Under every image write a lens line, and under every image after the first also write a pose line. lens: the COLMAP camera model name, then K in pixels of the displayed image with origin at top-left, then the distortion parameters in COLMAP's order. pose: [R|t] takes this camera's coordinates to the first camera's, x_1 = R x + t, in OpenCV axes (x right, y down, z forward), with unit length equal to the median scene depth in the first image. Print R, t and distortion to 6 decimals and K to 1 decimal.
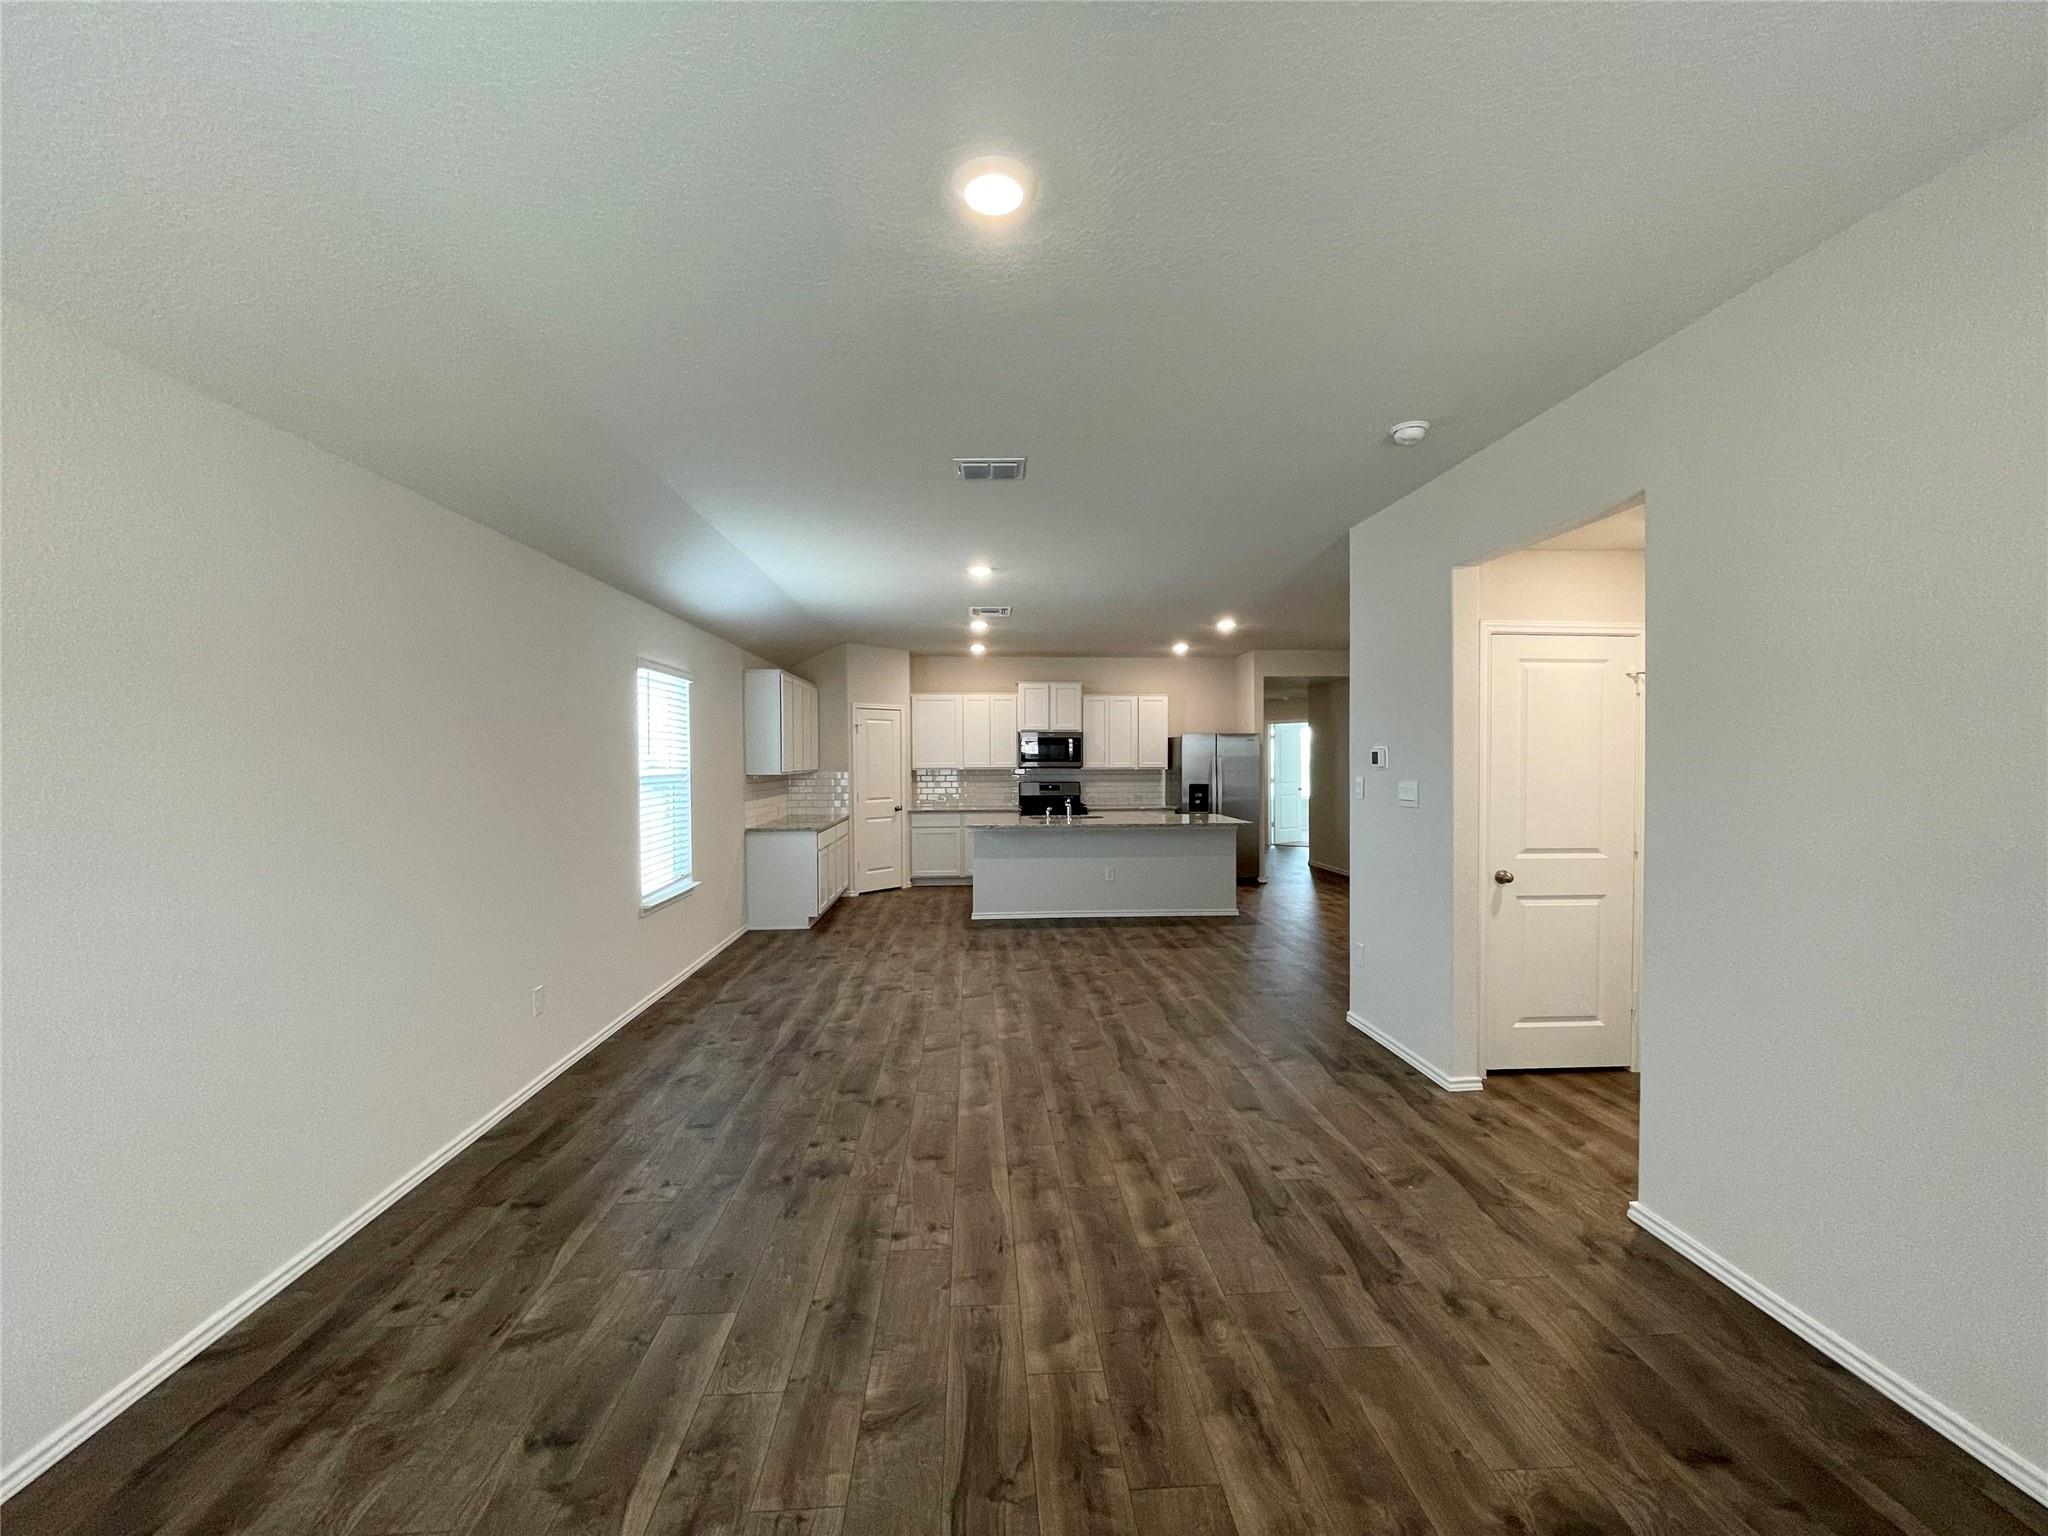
lens RADIAL K [[833.5, 0, 1019.6], [0, 833.5, 767.3], [0, 0, 1]] dist [-0.001406, -0.000661]
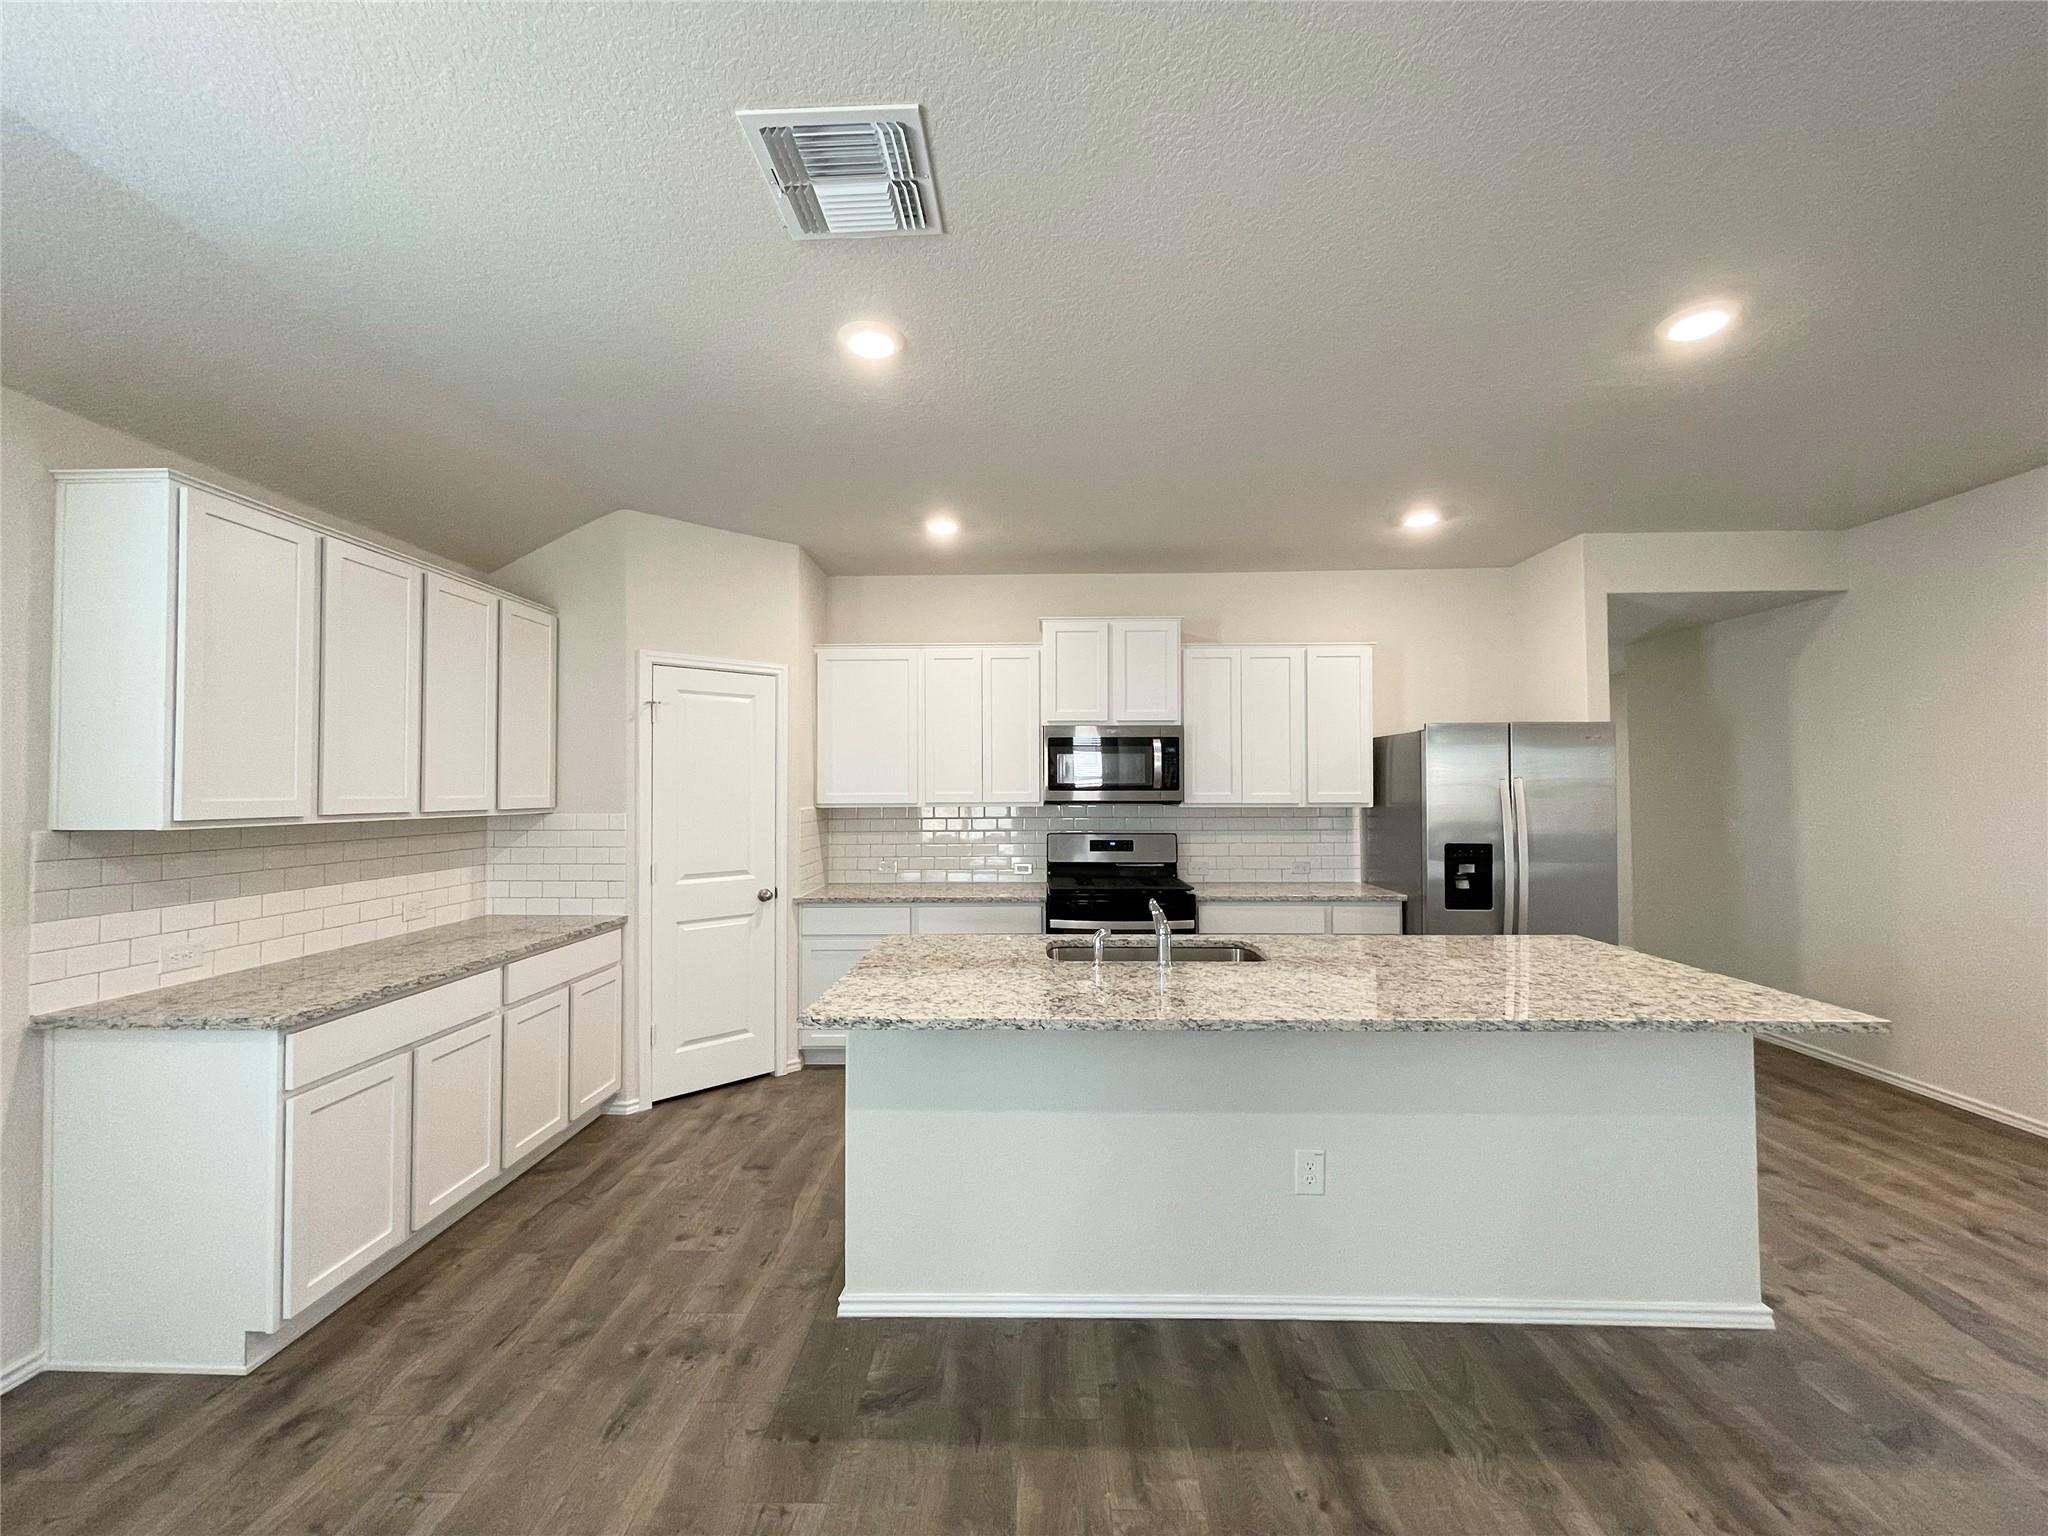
lens RADIAL K [[833.5, 0, 1019.6], [0, 833.5, 767.3], [0, 0, 1]] dist [-0.001406, -0.000661]
pose [[0.996495, -0.001082, -0.083641, 0.046574], [-0.002150, 0.999254, -0.038548, -0.002761], [0.083620, 0.038592, 0.995750, 1.030362]]
